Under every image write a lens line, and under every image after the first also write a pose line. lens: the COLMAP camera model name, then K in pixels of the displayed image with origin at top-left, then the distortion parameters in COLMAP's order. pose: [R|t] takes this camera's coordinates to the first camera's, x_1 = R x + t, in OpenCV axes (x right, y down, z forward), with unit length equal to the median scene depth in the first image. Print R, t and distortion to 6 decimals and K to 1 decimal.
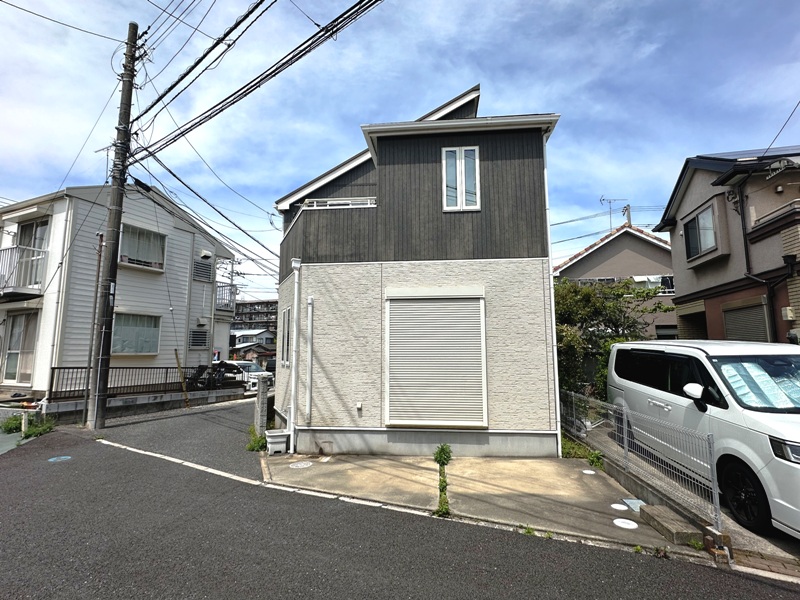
lens RADIAL K [[400.6, 0, 399.5], [0, 400.6, 303.4], [0, 0, 1]] dist [0.001393, -0.000691]
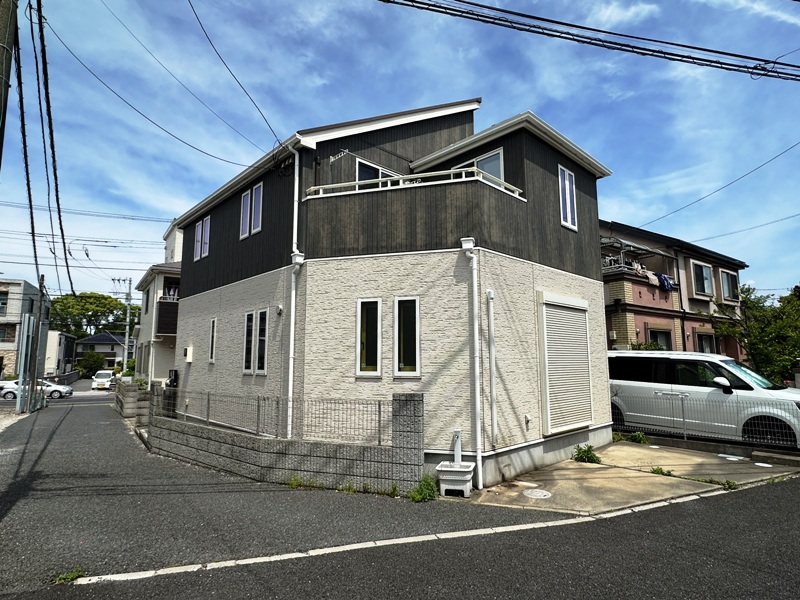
lens RADIAL K [[439.3, 0, 406.3], [0, 439.3, 300.1], [0, 0, 1]] dist [-0.003765, 0.000655]
pose [[0.648109, 0.104790, 0.754304, -1.046525], [-0.088437, 0.994143, -0.062123, 0.077949], [-0.756395, -0.026446, 0.653580, 0.569372]]
